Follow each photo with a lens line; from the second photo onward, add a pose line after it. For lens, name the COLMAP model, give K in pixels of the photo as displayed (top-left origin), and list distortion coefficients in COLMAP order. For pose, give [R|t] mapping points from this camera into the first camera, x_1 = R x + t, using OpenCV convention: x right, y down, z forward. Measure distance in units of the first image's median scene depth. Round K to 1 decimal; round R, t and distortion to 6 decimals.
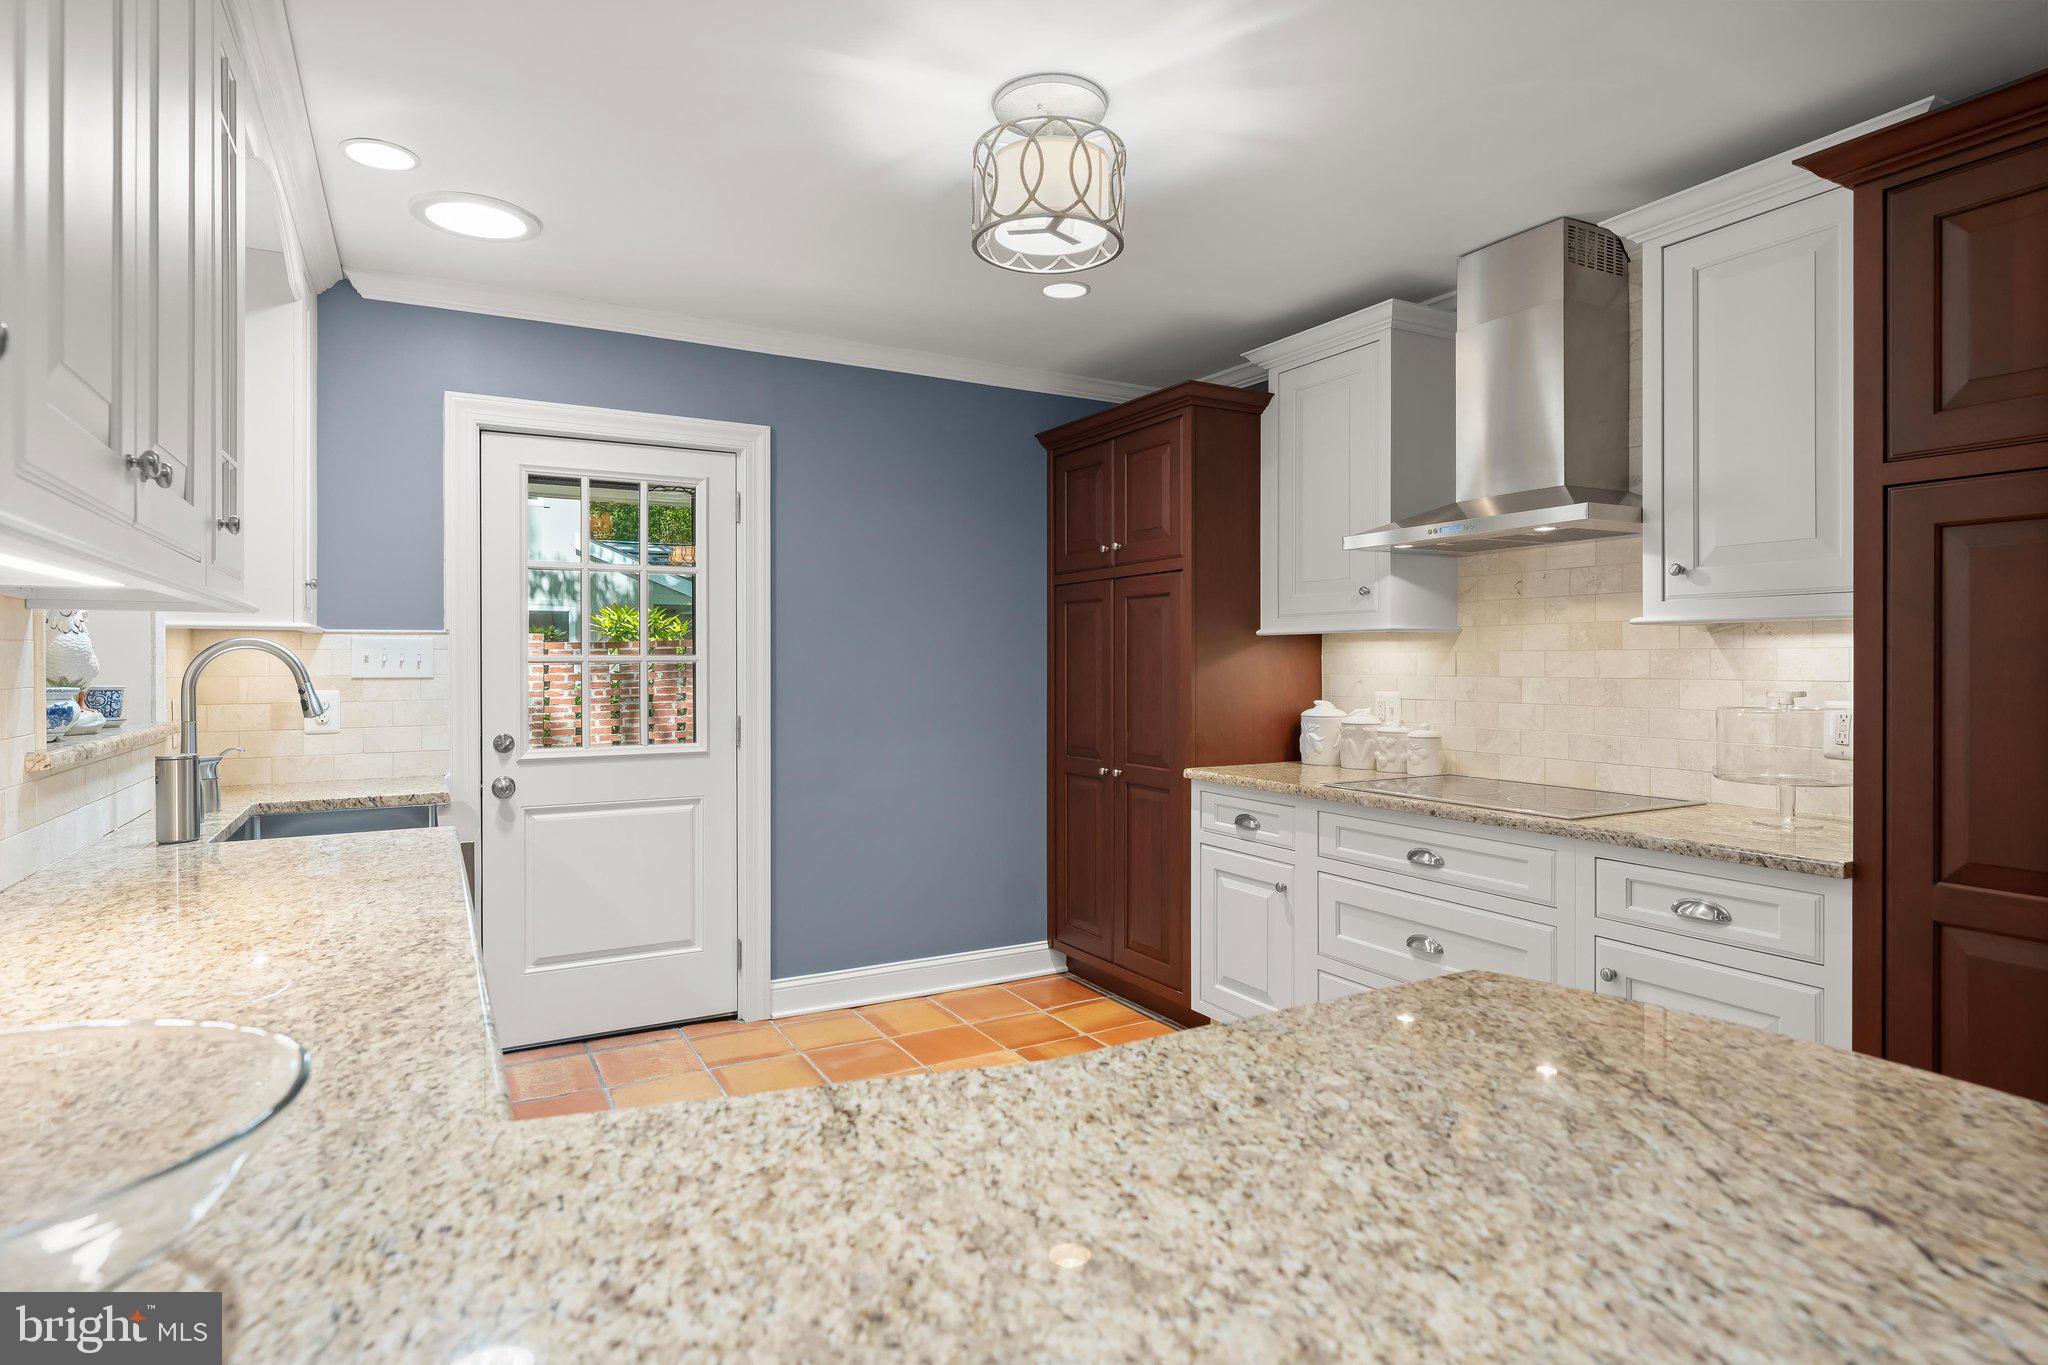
lens RADIAL K [[1082.6, 0, 1023.5], [0, 1082.6, 665.7], [0, 0, 1]] dist [0.000371, -0.000001]
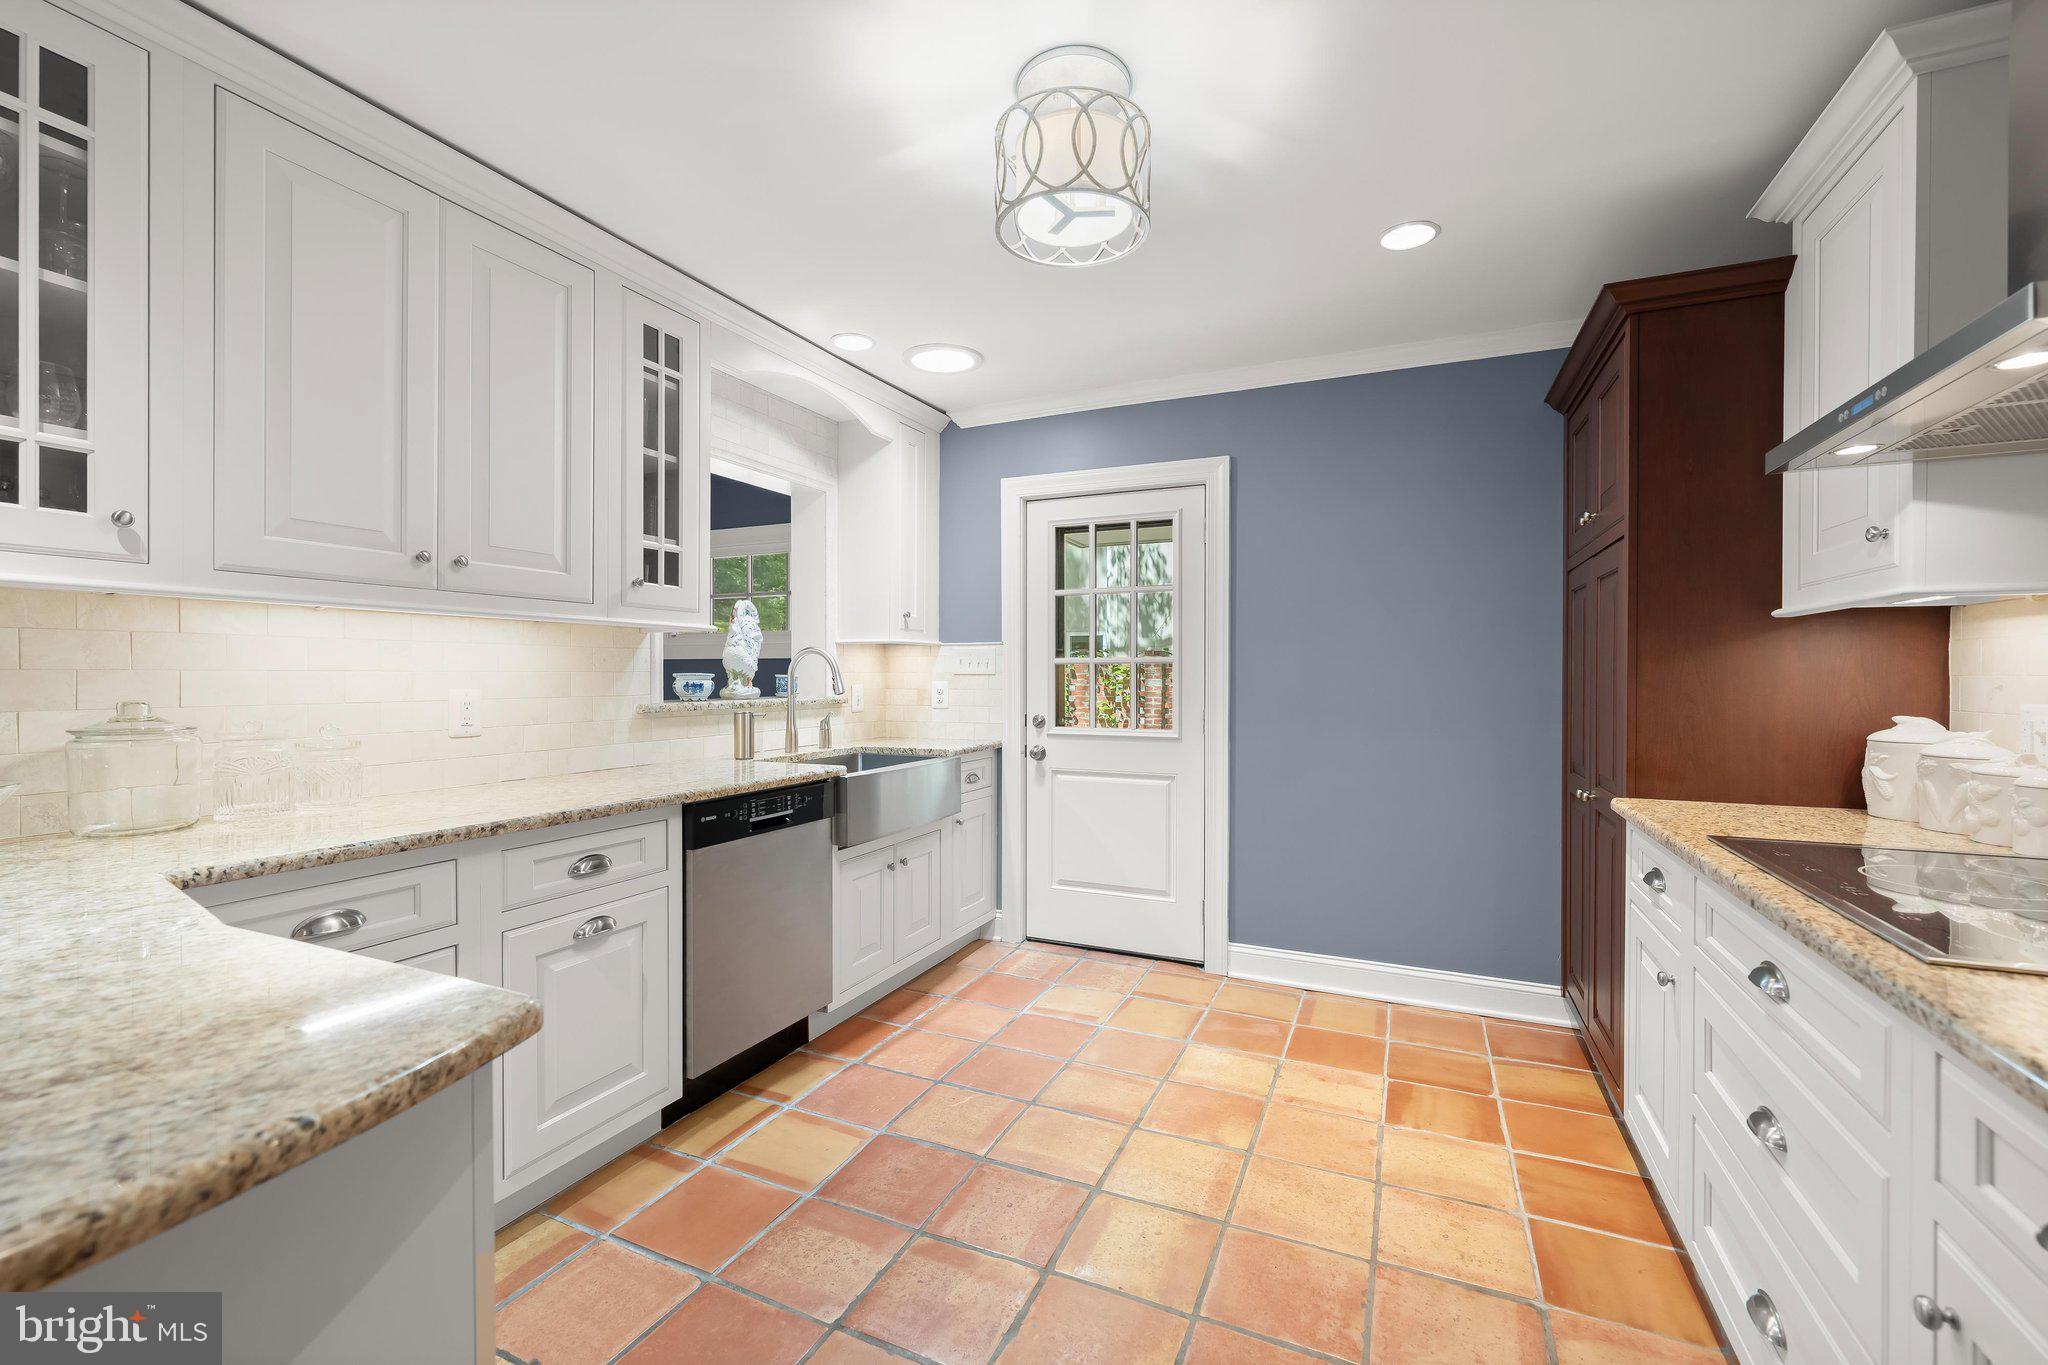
lens RADIAL K [[859.5, 0, 1009.8], [0, 859.5, 679.4], [0, 0, 1]] dist [-0.001251, -0.000294]
pose [[0.586814, 0.006785, -0.809693, 0.388986], [-0.004277, 0.999977, 0.005280, 0.011092], [0.809710, 0.000364, 0.586830, 0.305212]]
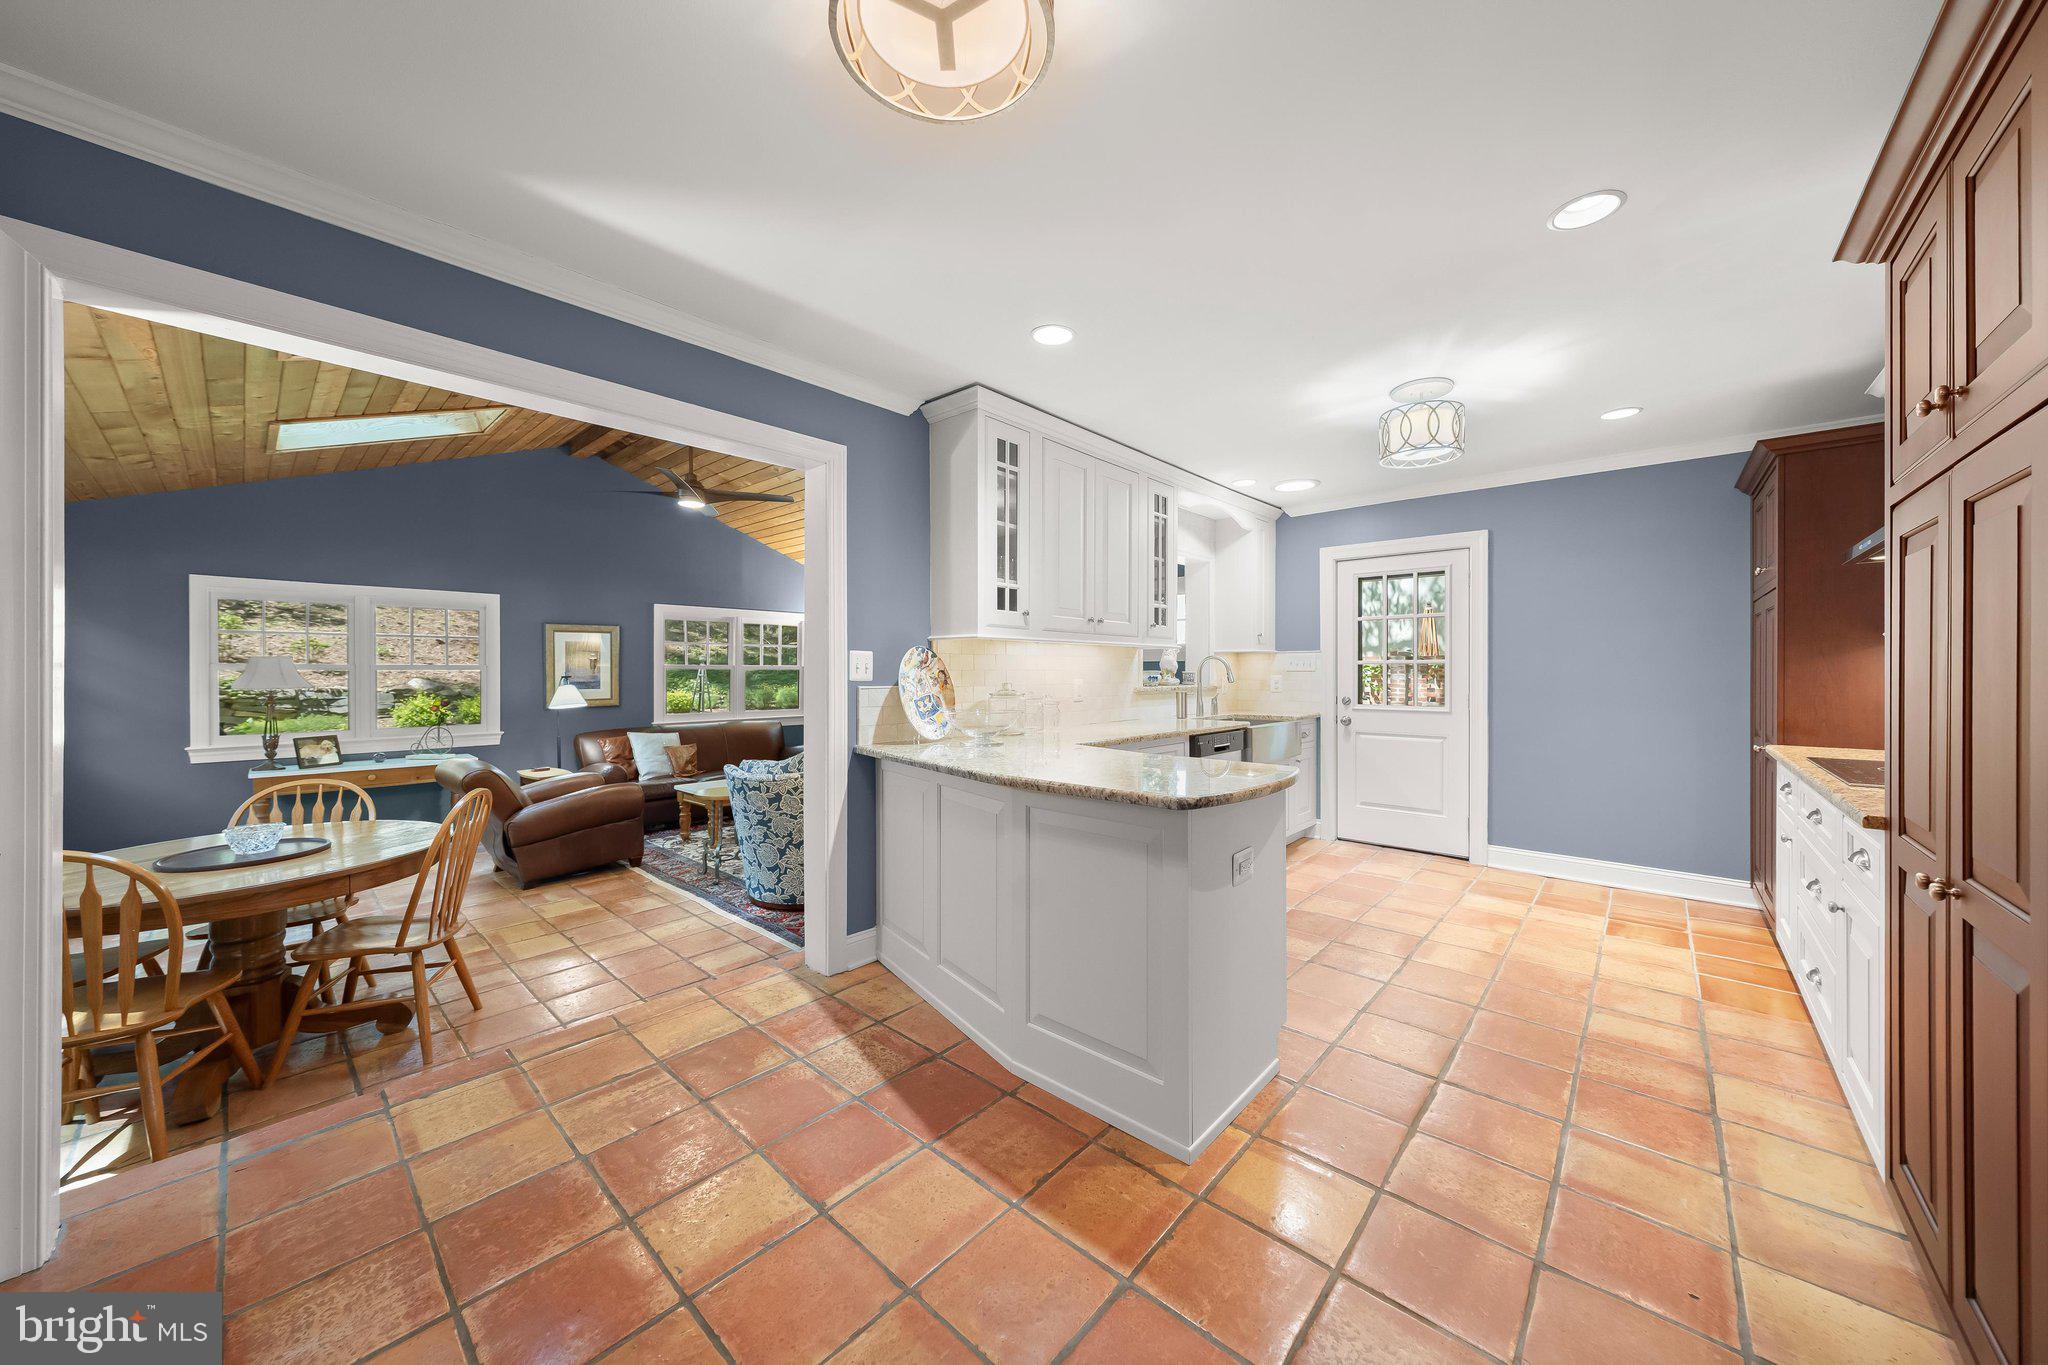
lens RADIAL K [[700.5, 0, 1018.2], [0, 700.5, 671.9], [0, 0, 1]] dist [-0.006330, -0.000186]
pose [[0.319454, 0.003057, -0.947597, 0.640967], [-0.002796, 0.999993, 0.002283, 0.010575], [0.947598, 0.001920, 0.319461, -0.089847]]
